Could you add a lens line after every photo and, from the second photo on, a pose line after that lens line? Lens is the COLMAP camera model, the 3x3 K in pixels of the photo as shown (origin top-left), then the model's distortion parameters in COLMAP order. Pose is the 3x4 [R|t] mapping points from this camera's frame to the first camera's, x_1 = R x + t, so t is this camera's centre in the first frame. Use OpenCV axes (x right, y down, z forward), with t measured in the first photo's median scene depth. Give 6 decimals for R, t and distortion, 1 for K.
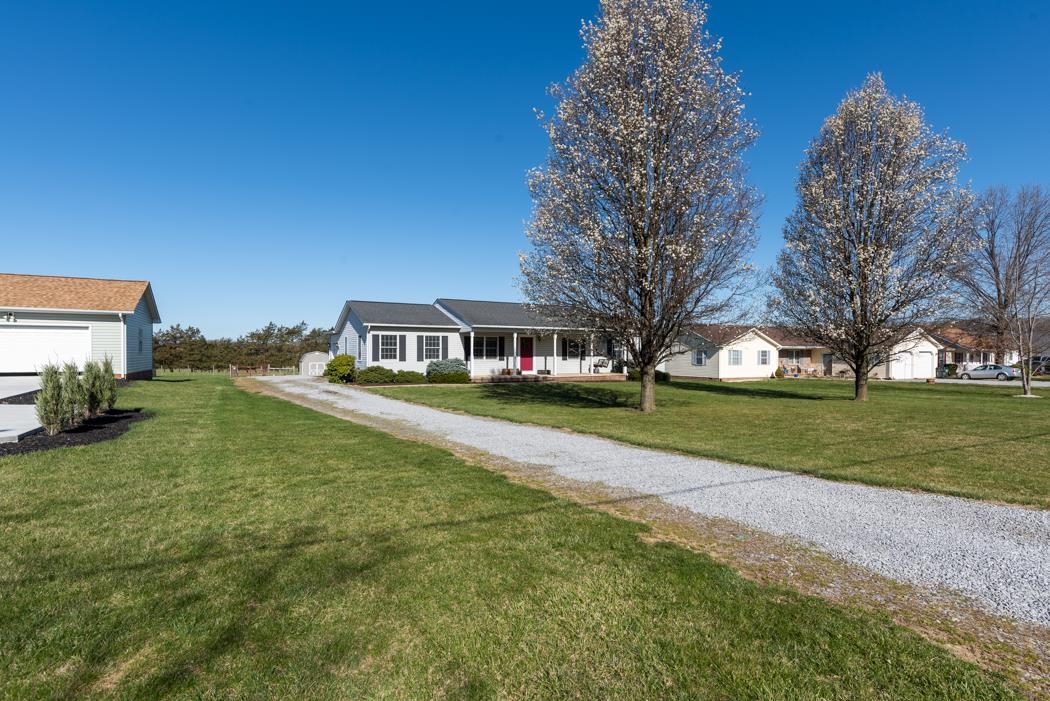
lens RADIAL K [[499.2, 0, 515.4], [0, 499.2, 344.7], [0, 0, 1]] dist [0.001500, -0.000590]
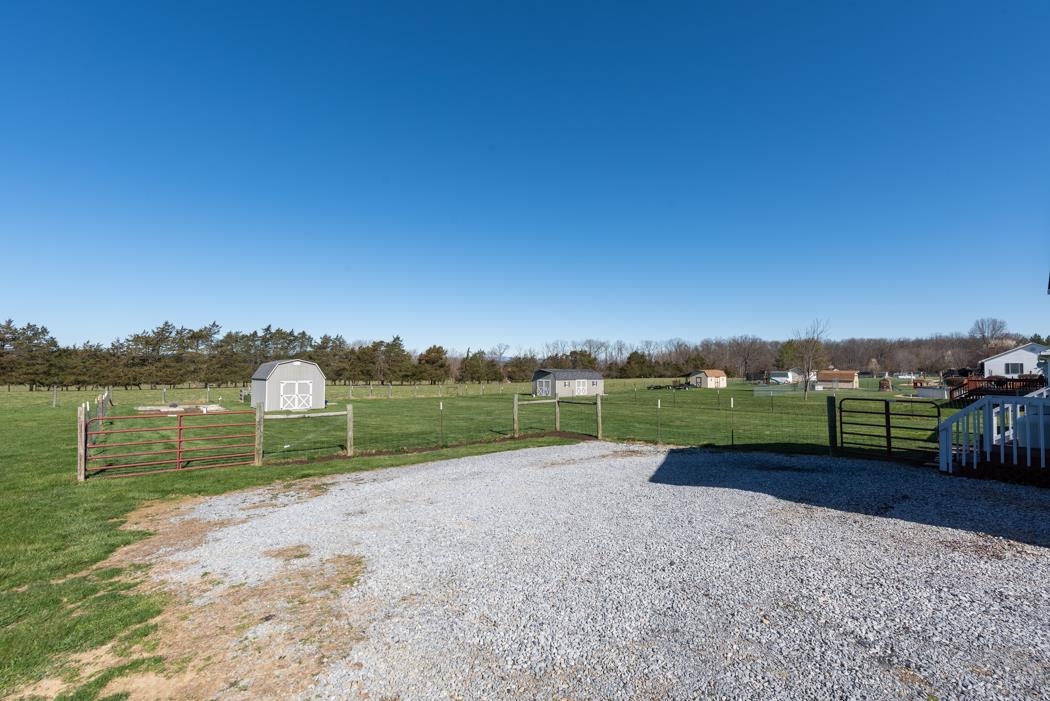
lens RADIAL K [[460.4, 0, 531.7], [0, 460.4, 345.0], [0, 0, 1]] dist [0.001204, -0.000557]
pose [[0.970332, 0.016270, 0.241227, -0.127780], [-0.009585, 0.999537, -0.028861, 0.003920], [-0.241585, 0.025692, 0.970040, 0.207312]]
